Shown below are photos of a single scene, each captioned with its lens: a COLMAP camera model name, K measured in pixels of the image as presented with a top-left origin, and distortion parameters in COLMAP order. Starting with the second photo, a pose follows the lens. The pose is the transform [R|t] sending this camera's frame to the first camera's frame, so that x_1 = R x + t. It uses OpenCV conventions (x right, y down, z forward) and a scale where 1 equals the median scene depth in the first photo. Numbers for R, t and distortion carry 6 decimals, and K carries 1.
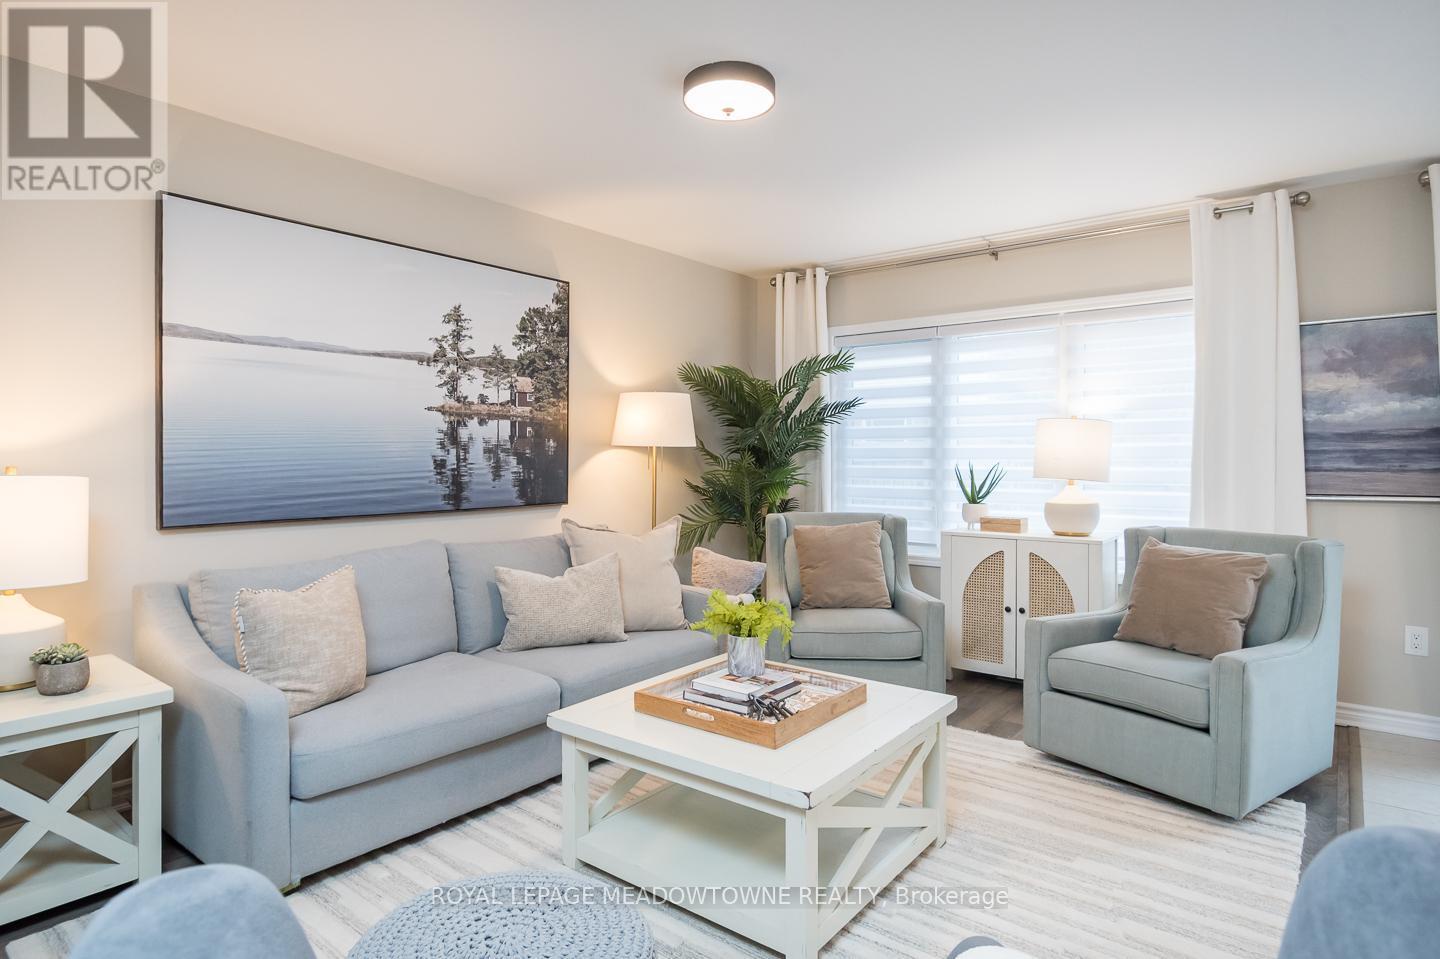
lens RADIAL K [[801.3, 0, 719.1], [0, 801.3, 458.7], [0, 0, 1]] dist [0.001560, -0.014275]
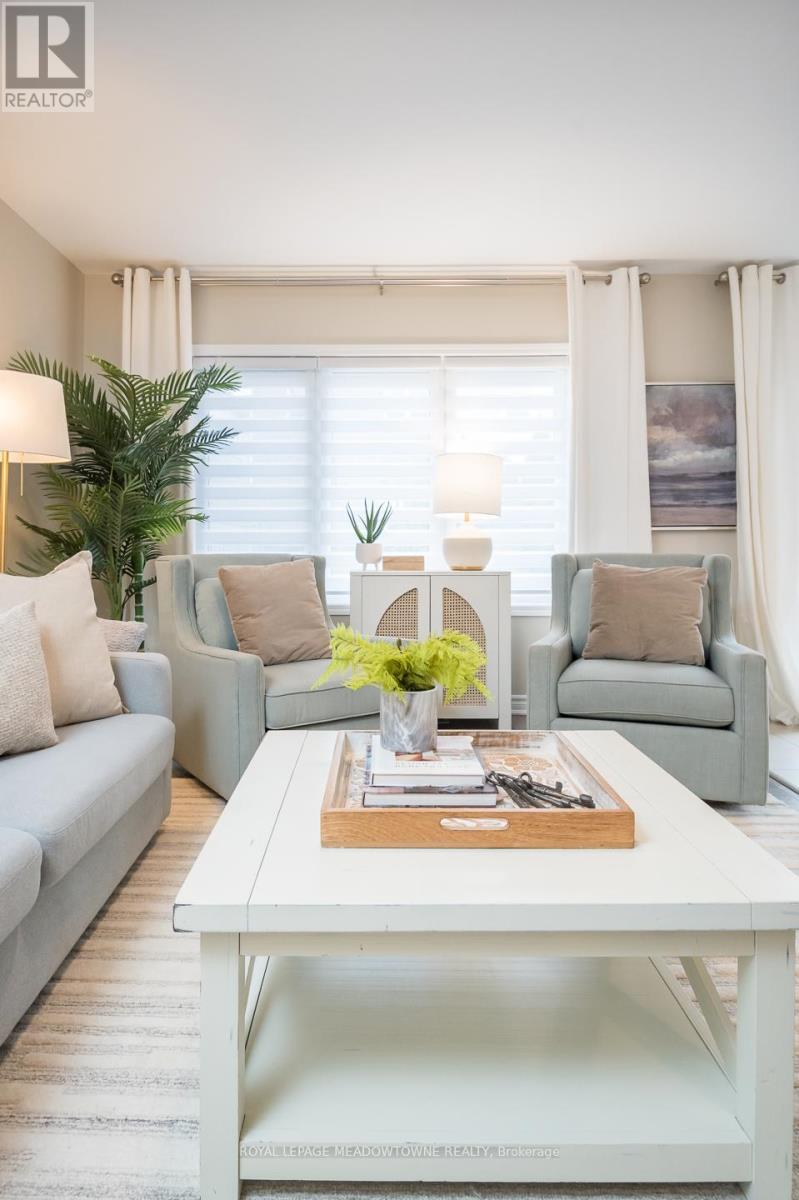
lens RADIAL K [[725.3, 0, 375.3], [0, 725.3, 538.8], [0, 0, 1]] dist [0.000760, -0.002241]
pose [[0.791143, 0.001495, 0.611630, -0.288915], [0.003382, 0.999971, -0.006820, 0.080414], [-0.611622, 0.007464, 0.791115, 0.439980]]
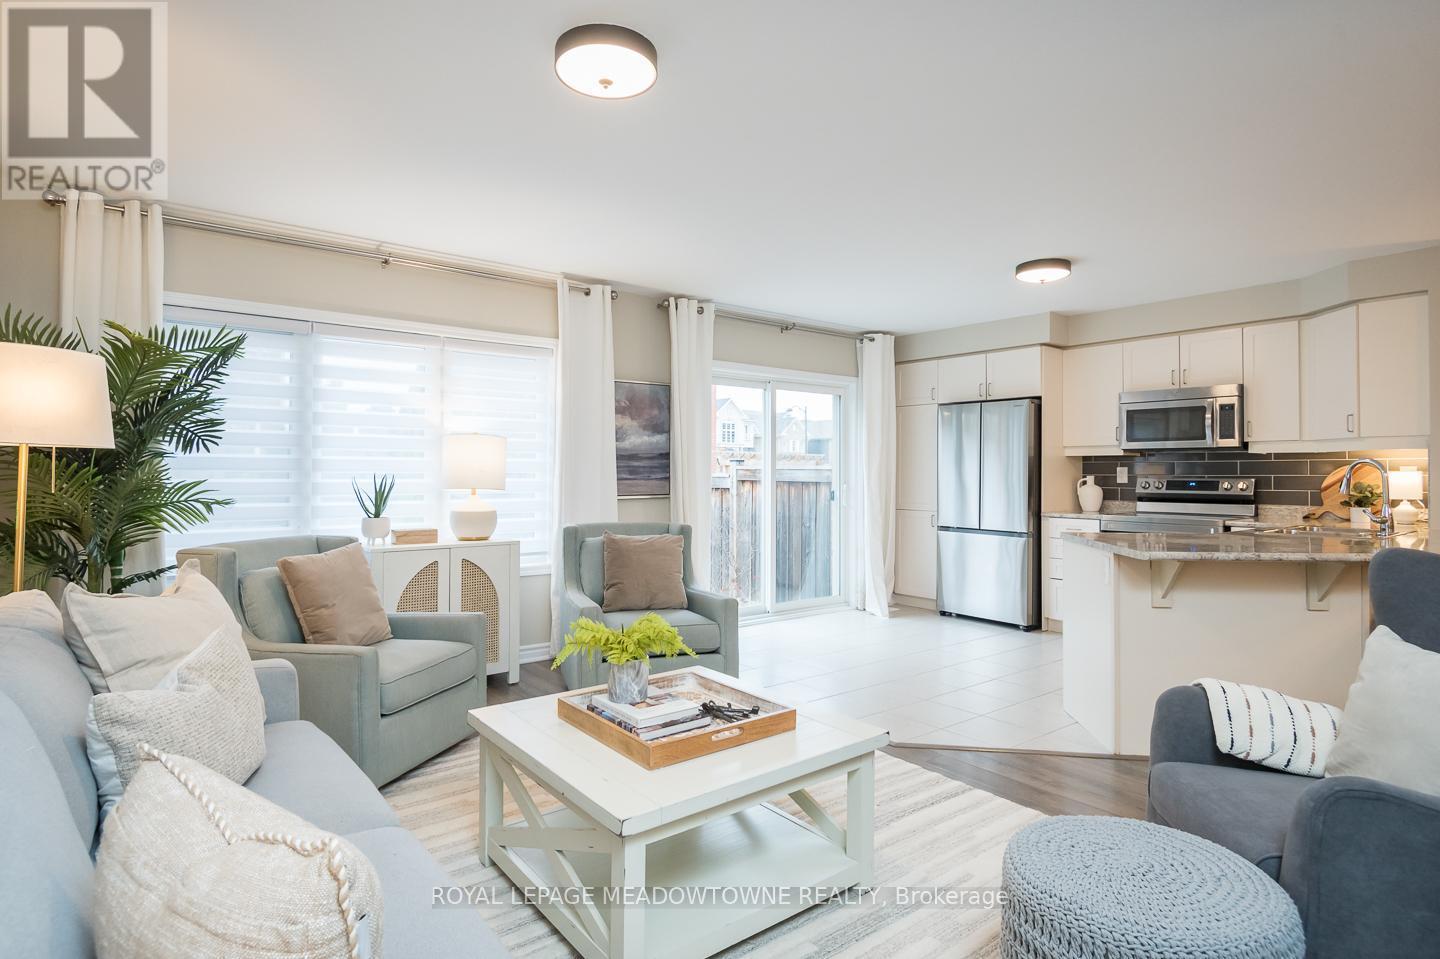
lens RADIAL K [[748.2, 0, 698.2], [0, 748.2, 472.5], [0, 0, 1]] dist [-0.000831, -0.014075]
pose [[0.246966, 0.001554, 0.969023, -0.642703], [-0.001472, 0.999998, -0.001229, 0.003340], [-0.969023, -0.001123, 0.246968, 0.573775]]
